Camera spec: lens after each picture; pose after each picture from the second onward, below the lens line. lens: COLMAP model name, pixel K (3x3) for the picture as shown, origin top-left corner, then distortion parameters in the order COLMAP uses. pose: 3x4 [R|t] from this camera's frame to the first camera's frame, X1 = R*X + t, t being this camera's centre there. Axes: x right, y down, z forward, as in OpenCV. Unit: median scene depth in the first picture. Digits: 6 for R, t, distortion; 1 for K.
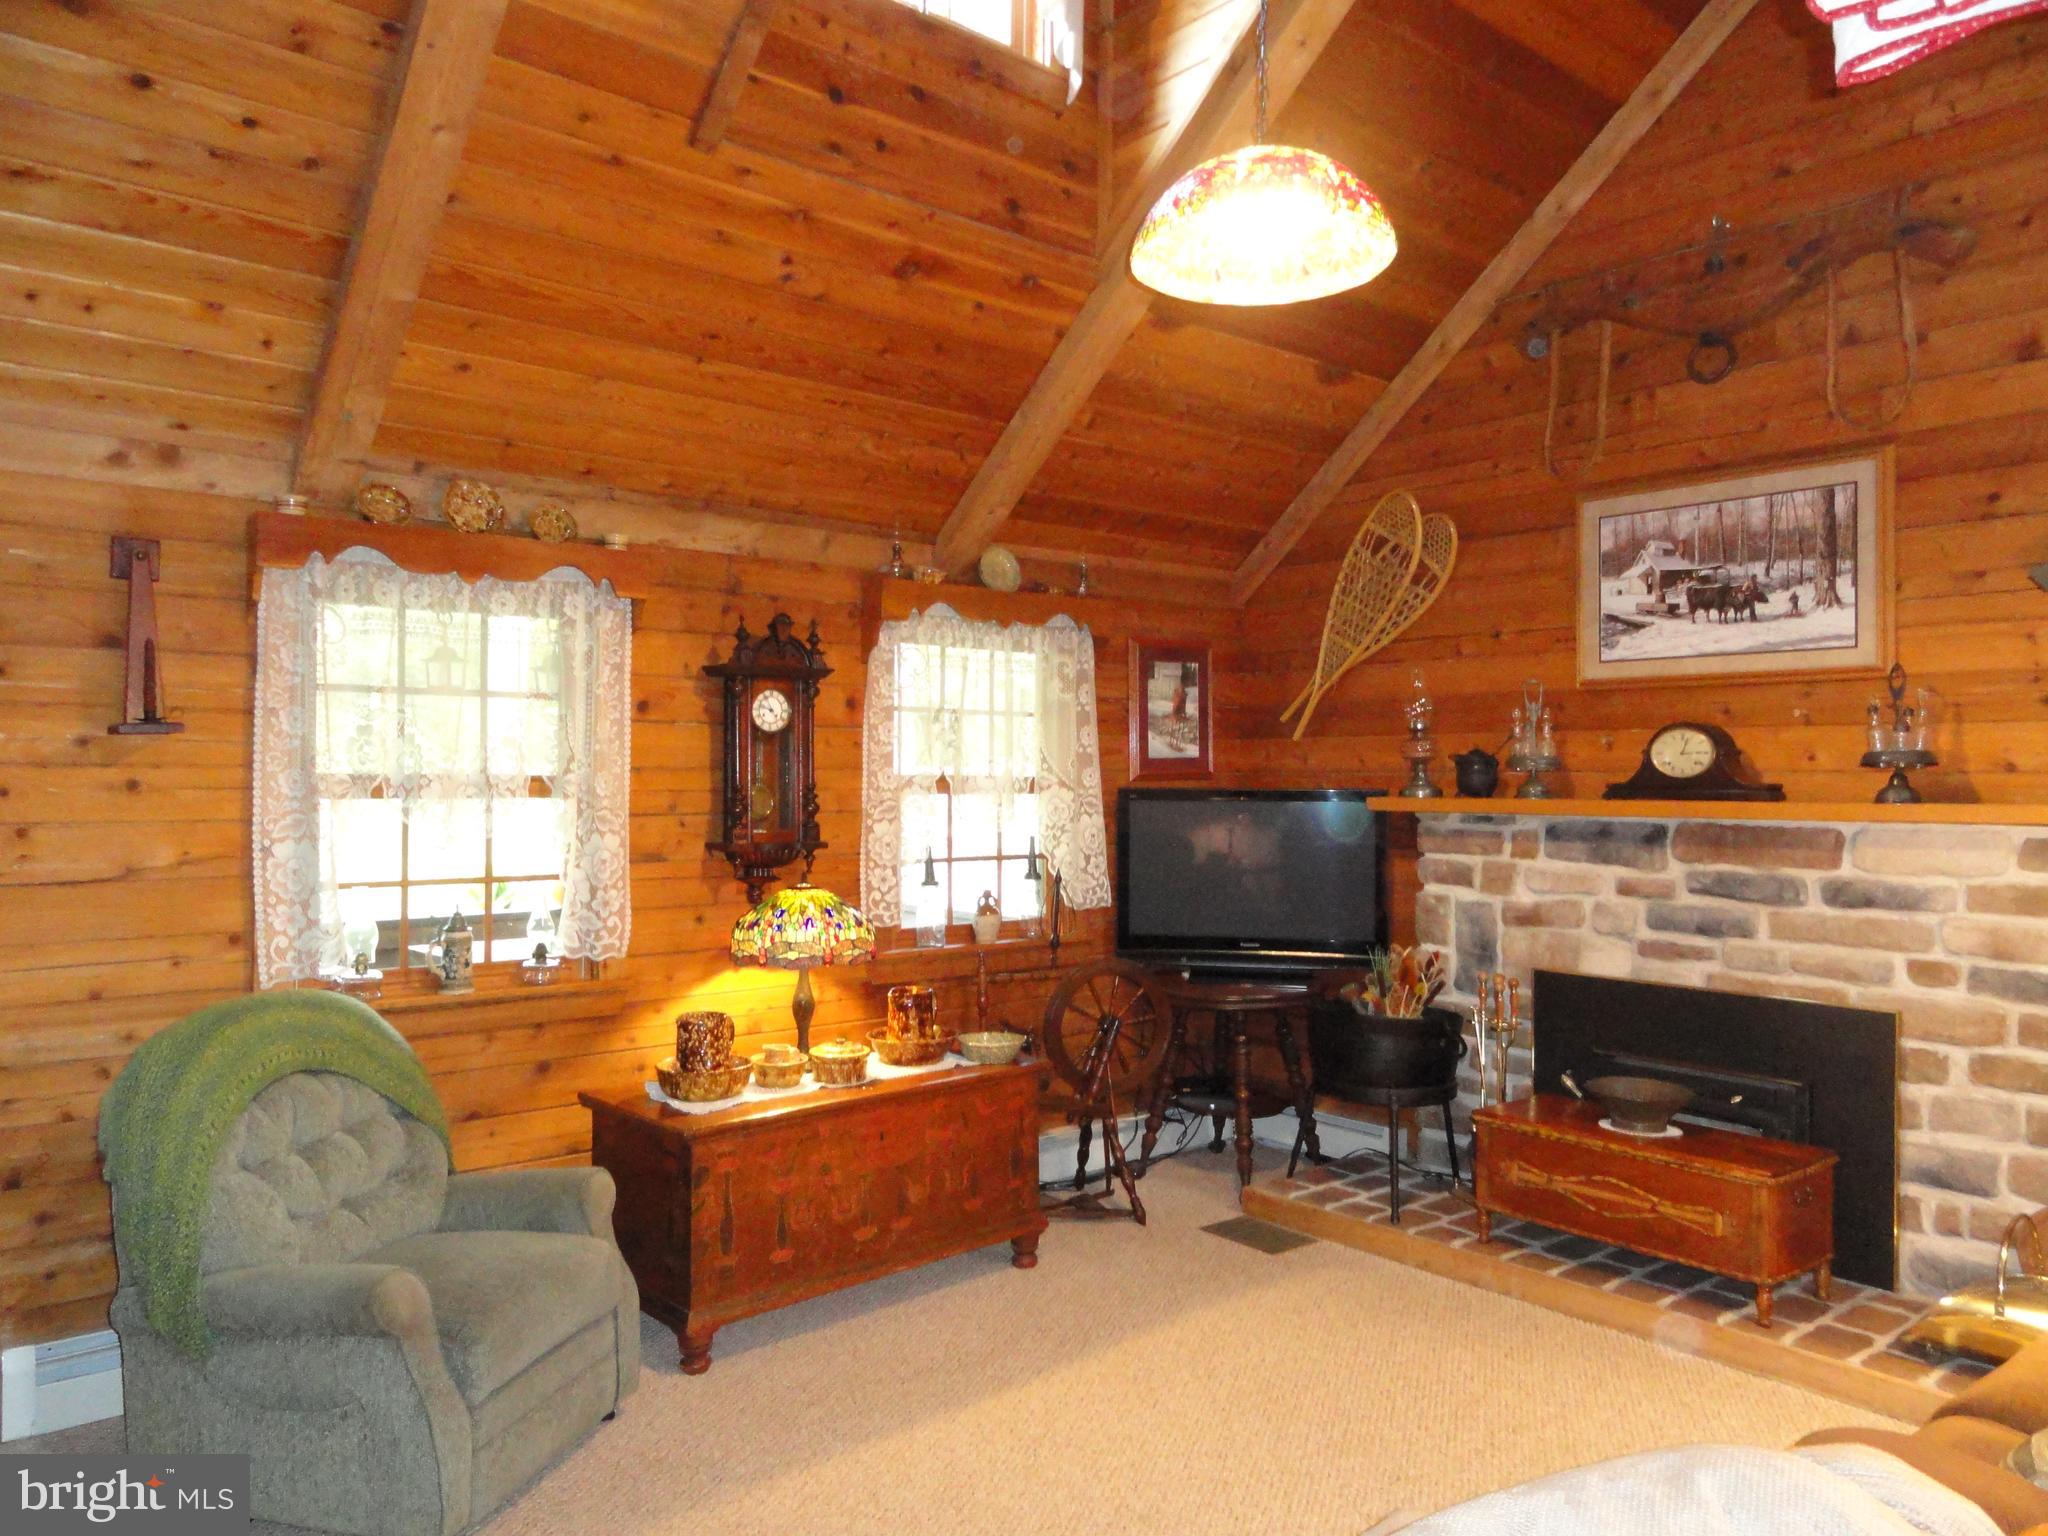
lens RADIAL K [[1436.2, 0, 1019.6], [0, 1436.2, 765.9], [0, 0, 1]] dist [-0.001659, 0.006657]
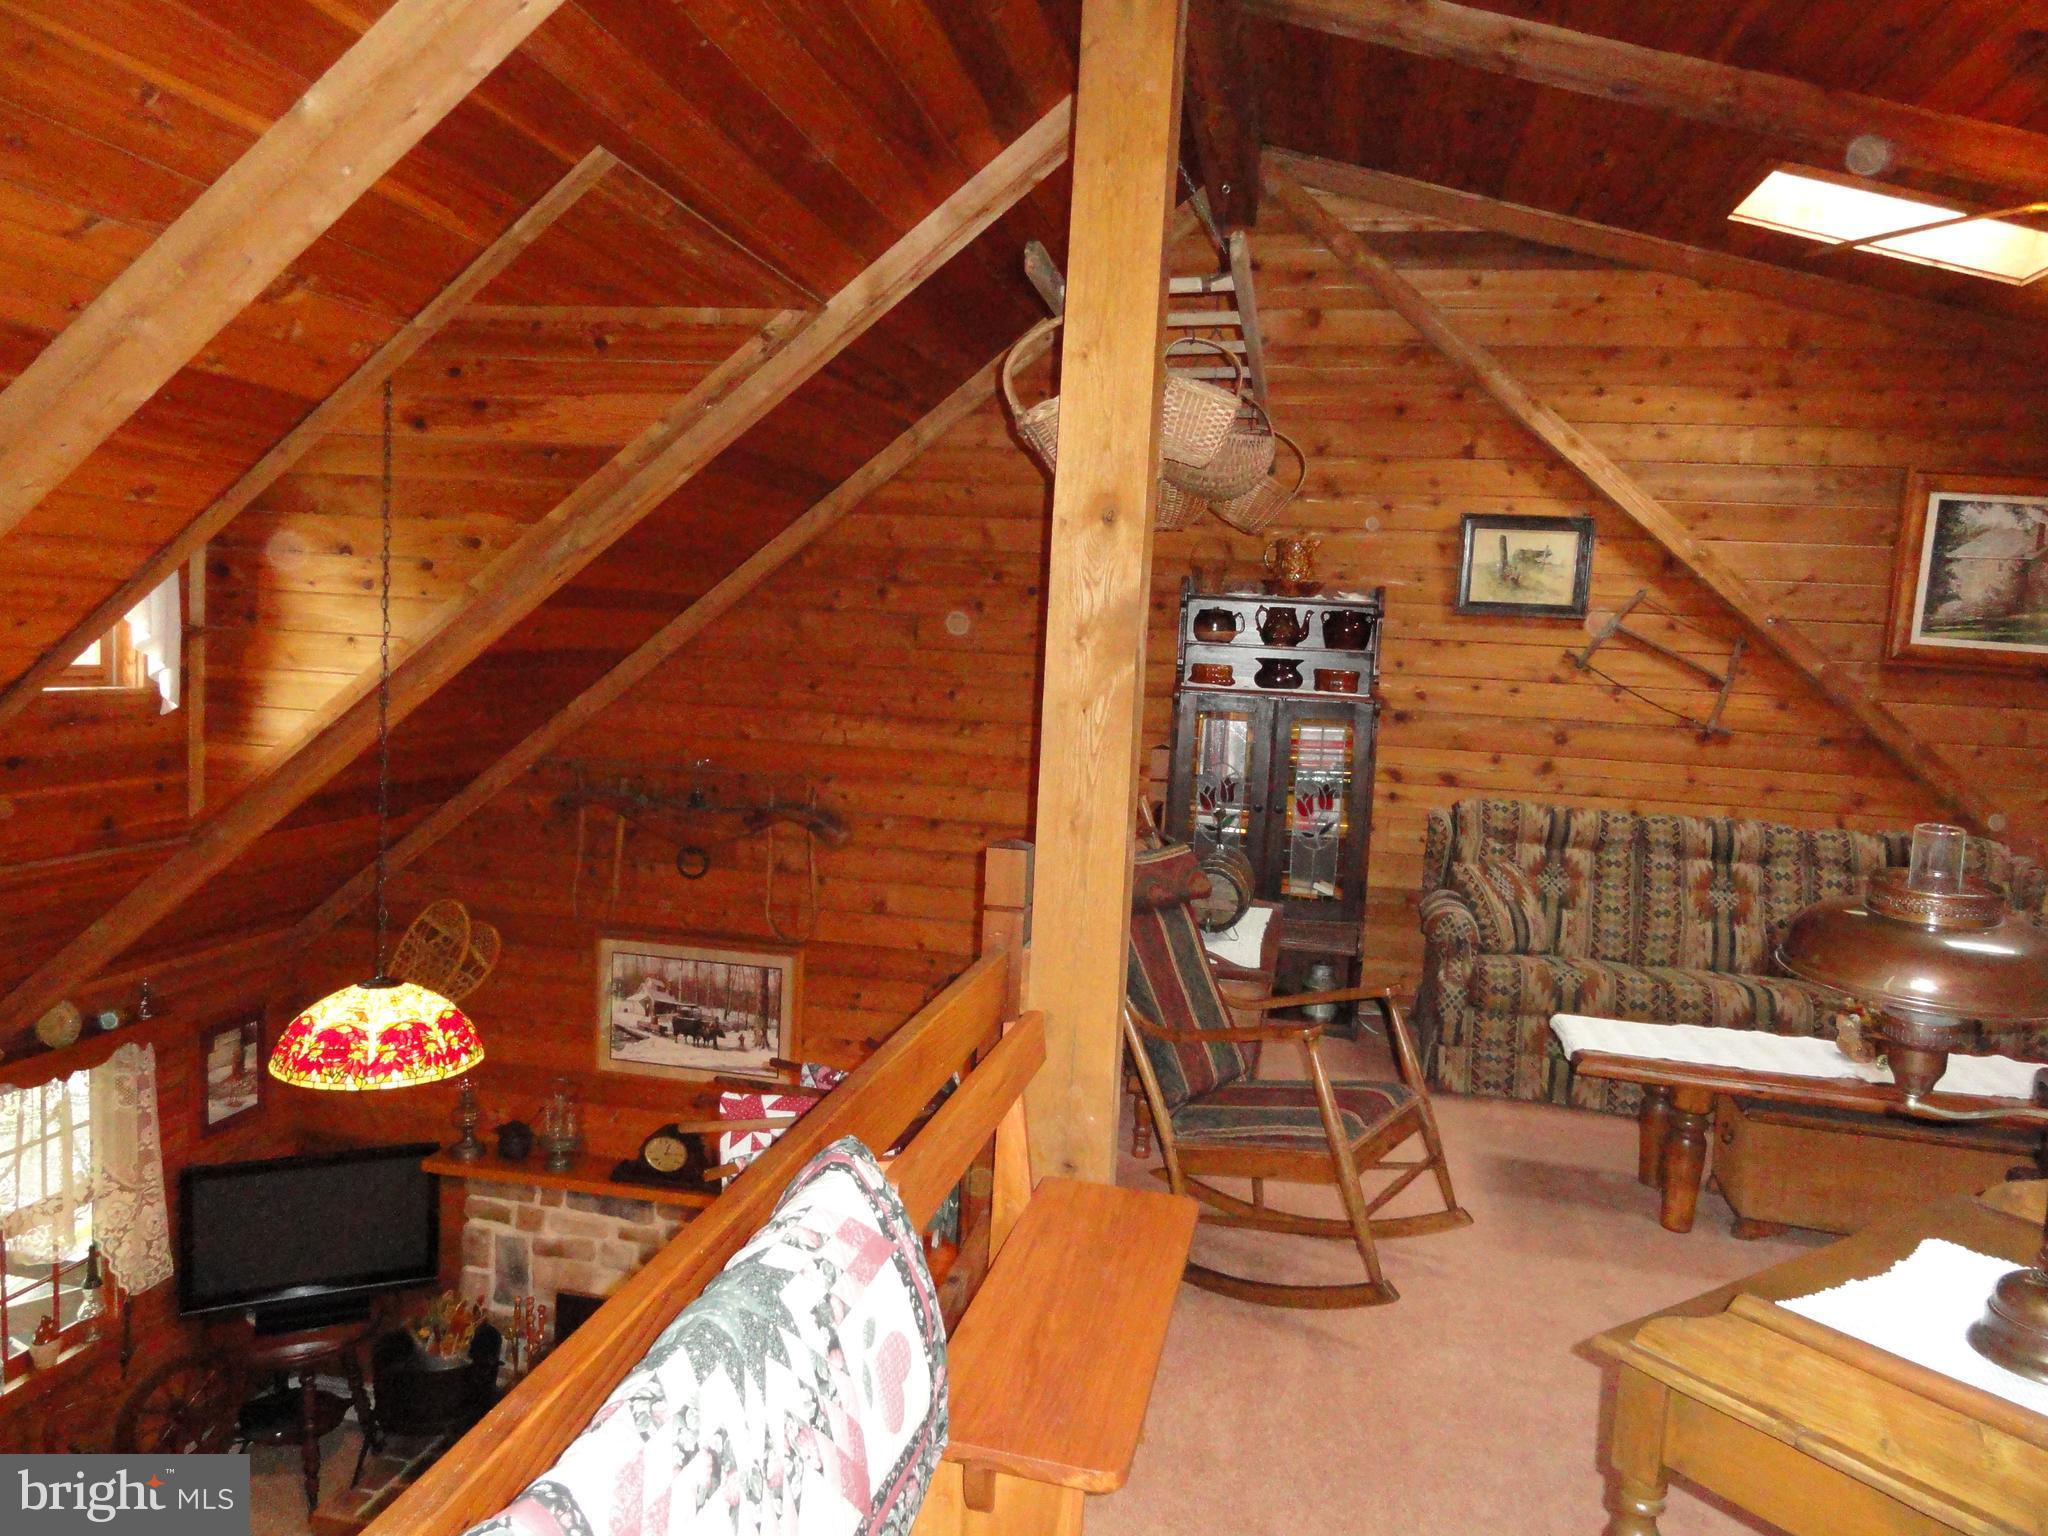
lens RADIAL K [[1436.2, 0, 1024.8], [0, 1436.2, 766.9], [0, 0, 1]] dist [-0.001659, 0.006657]
pose [[0.781268, -0.019827, 0.623880, -0.128963], [-0.050166, 0.994268, 0.094419, -0.521857], [-0.622176, -0.105064, 0.775795, -0.259612]]
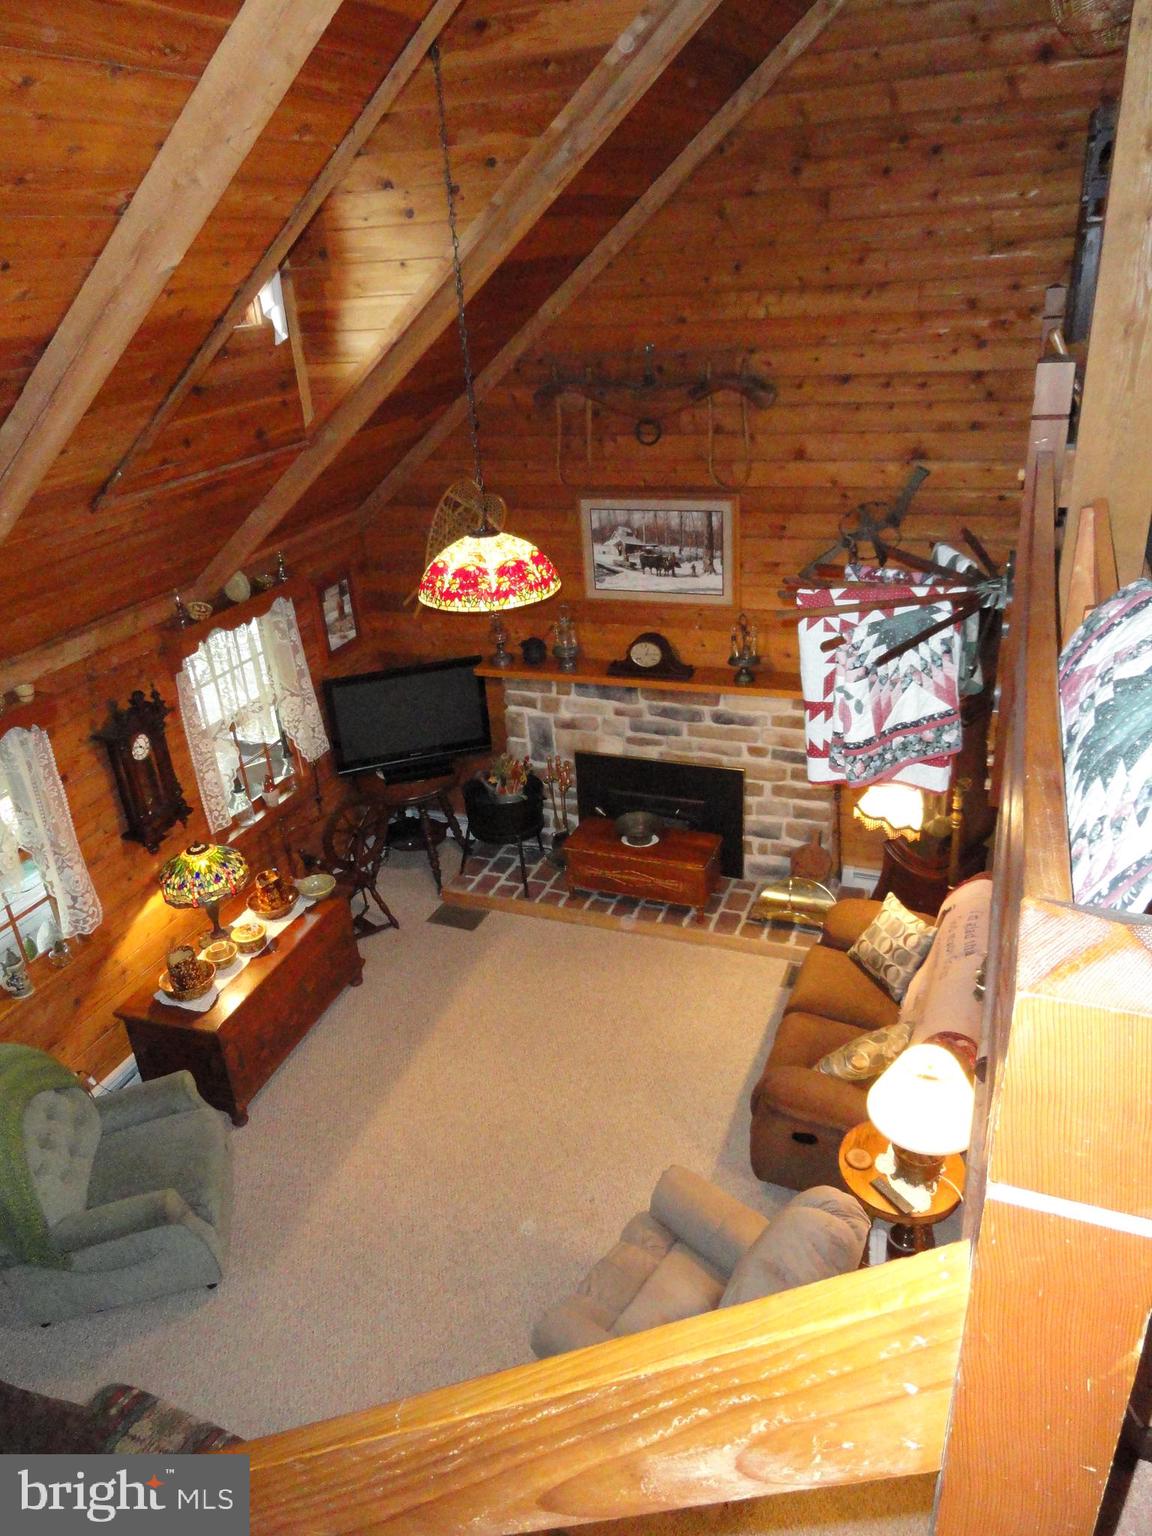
lens RADIAL K [[1077.2, 0, 574.1], [0, 1077.2, 769.5], [0, 0, 1]] dist [-0.001659, 0.006657]
pose [[0.877947, -0.262999, 0.400050, -0.235543], [0.069021, 0.896402, 0.437835, -0.497389], [-0.473756, -0.356784, 0.805146, -0.167073]]
